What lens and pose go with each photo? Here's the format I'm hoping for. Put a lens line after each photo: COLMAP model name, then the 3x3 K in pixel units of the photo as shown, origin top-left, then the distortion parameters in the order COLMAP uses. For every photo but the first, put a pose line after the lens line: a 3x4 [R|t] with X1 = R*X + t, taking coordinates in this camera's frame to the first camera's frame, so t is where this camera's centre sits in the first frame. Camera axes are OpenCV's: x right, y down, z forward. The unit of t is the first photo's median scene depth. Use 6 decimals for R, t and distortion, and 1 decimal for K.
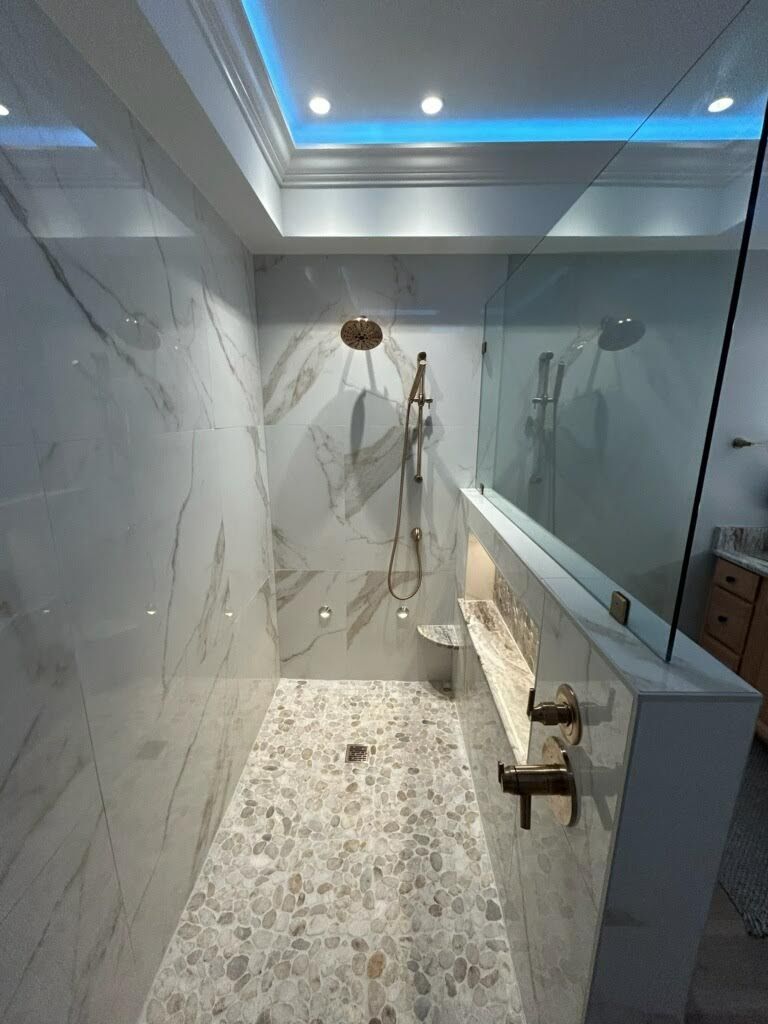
lens RADIAL K [[411.6, 0, 384.9], [0, 411.6, 512.3], [0, 0, 1]] dist [-0.002035, -0.000133]
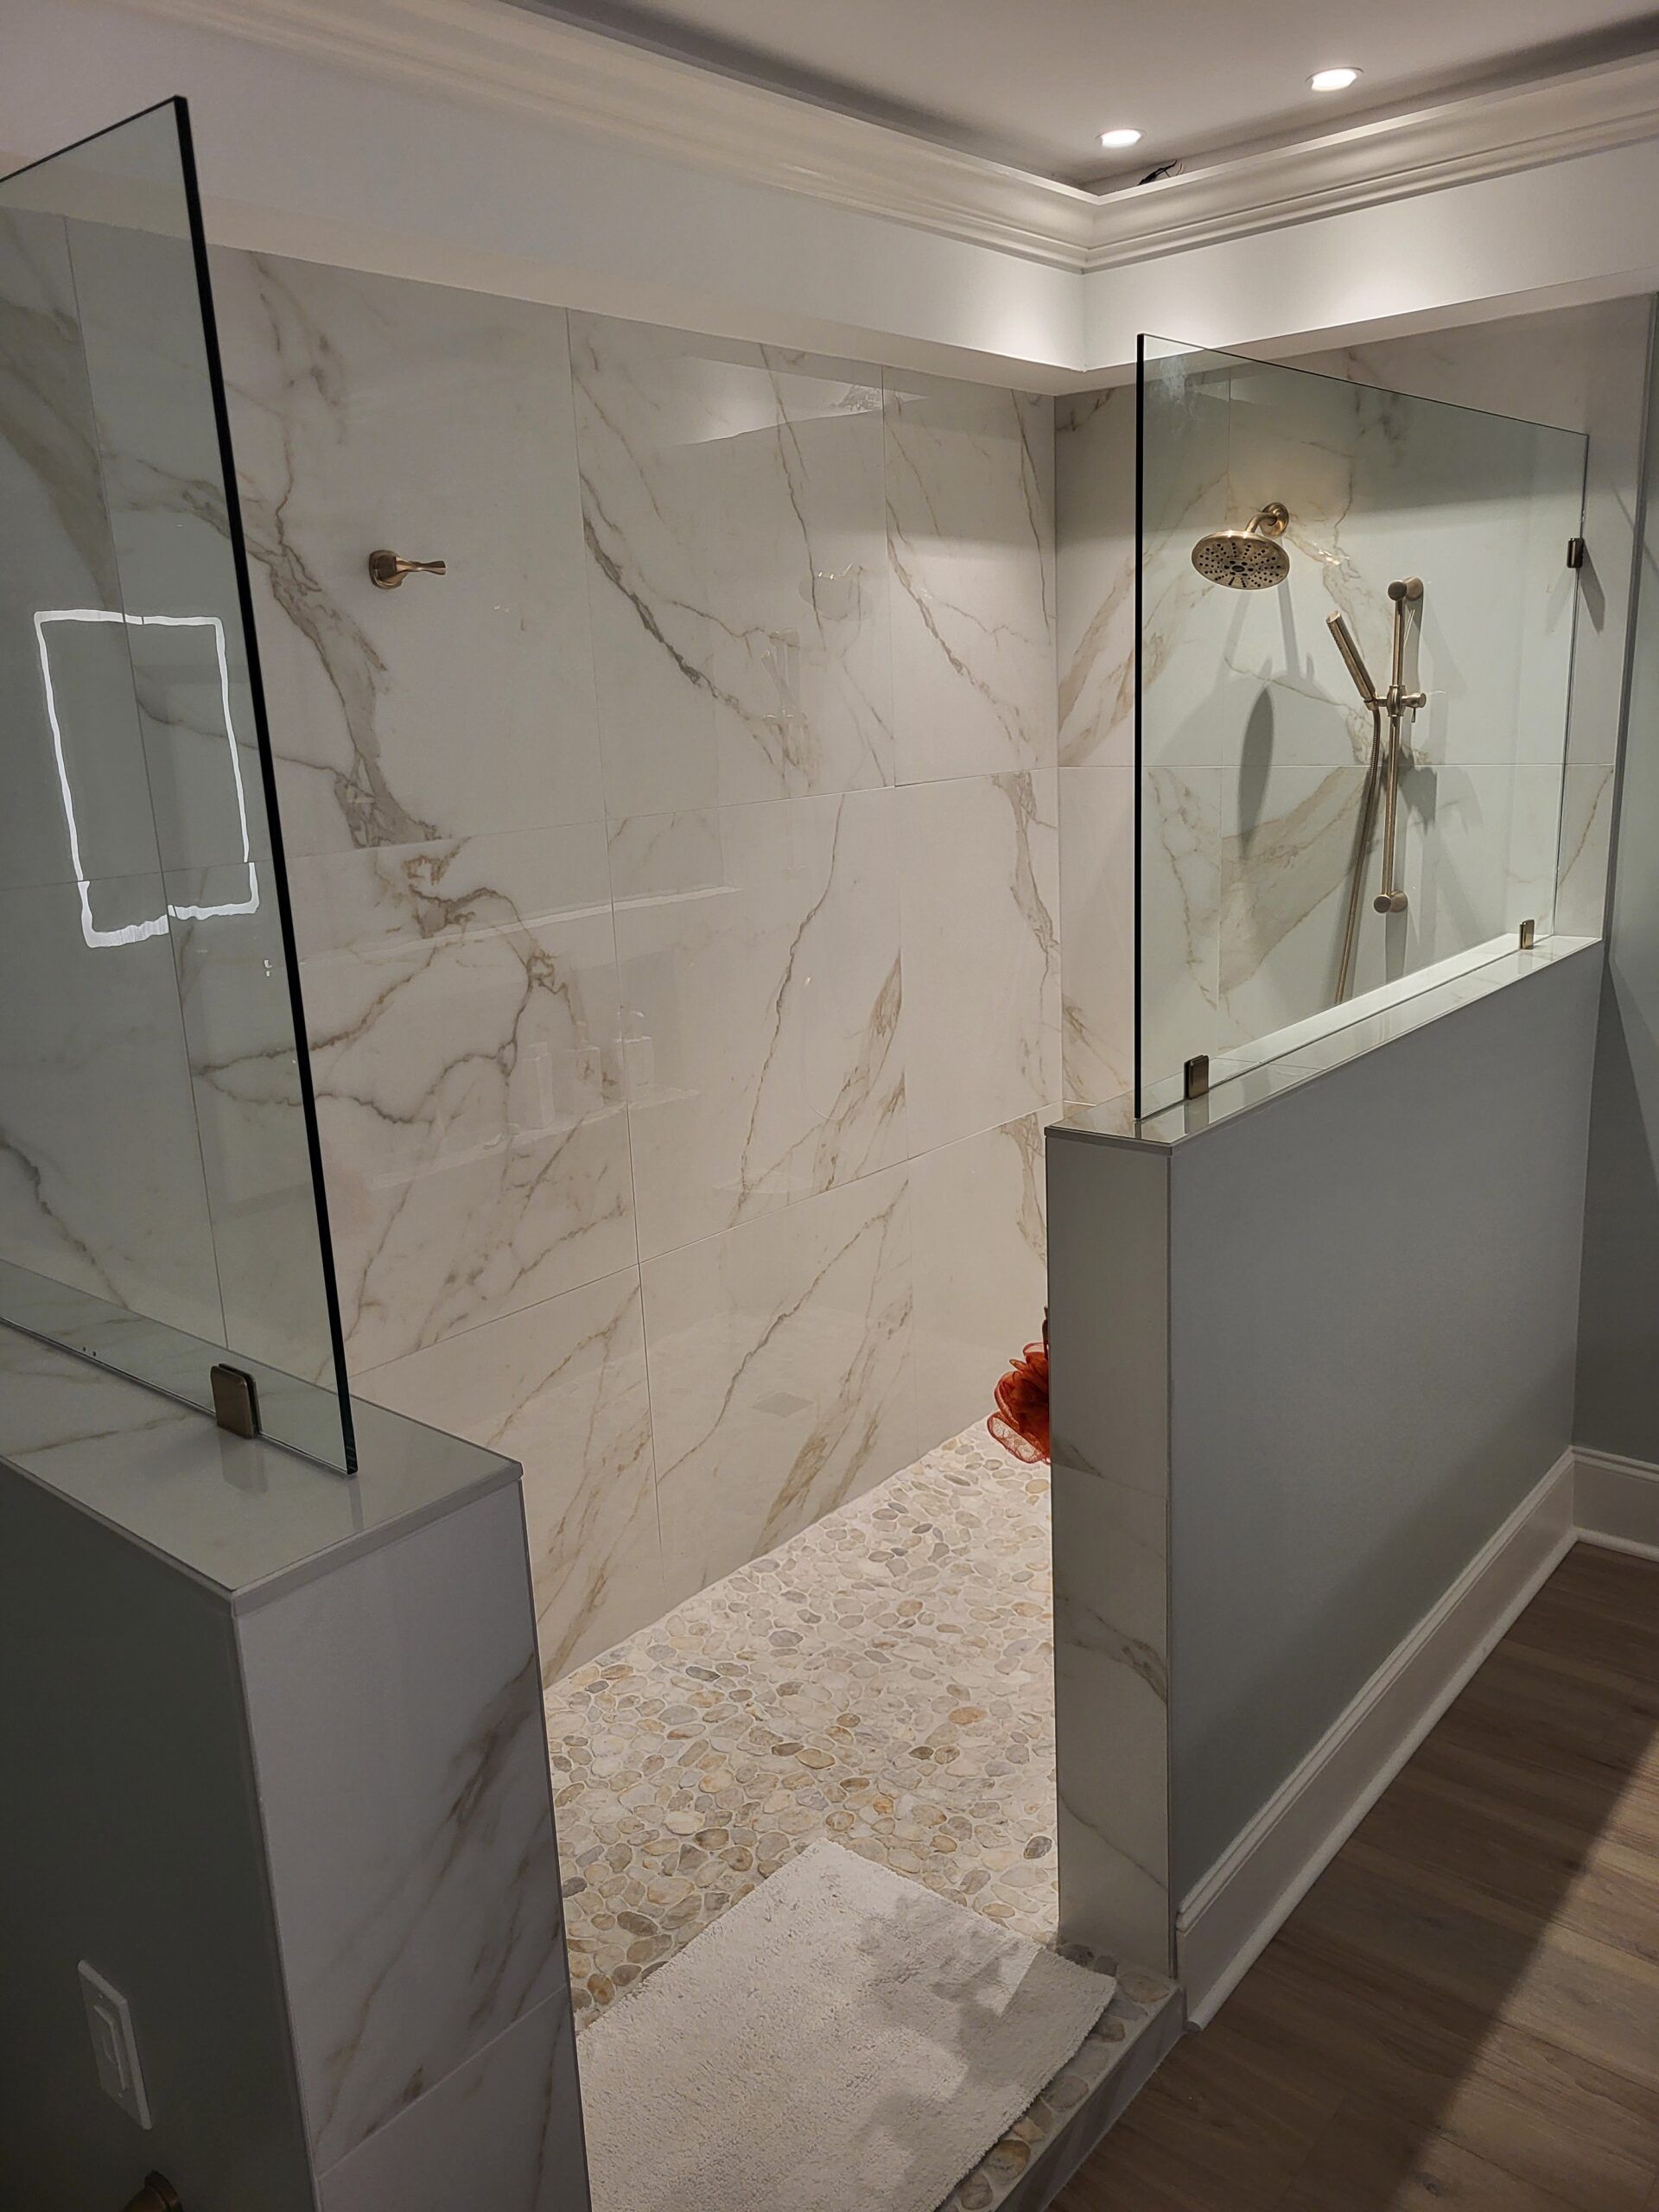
lens RADIAL K [[1664.3, 0, 829.4], [0, 1664.3, 1107.9], [0, 0, 1]] dist [0.012087, 0.005120]
pose [[0.774200, 0.119354, -0.621586, 0.757994], [-0.101400, 0.992764, 0.064330, 0.071358], [0.624766, 0.013224, 0.780700, -0.623774]]
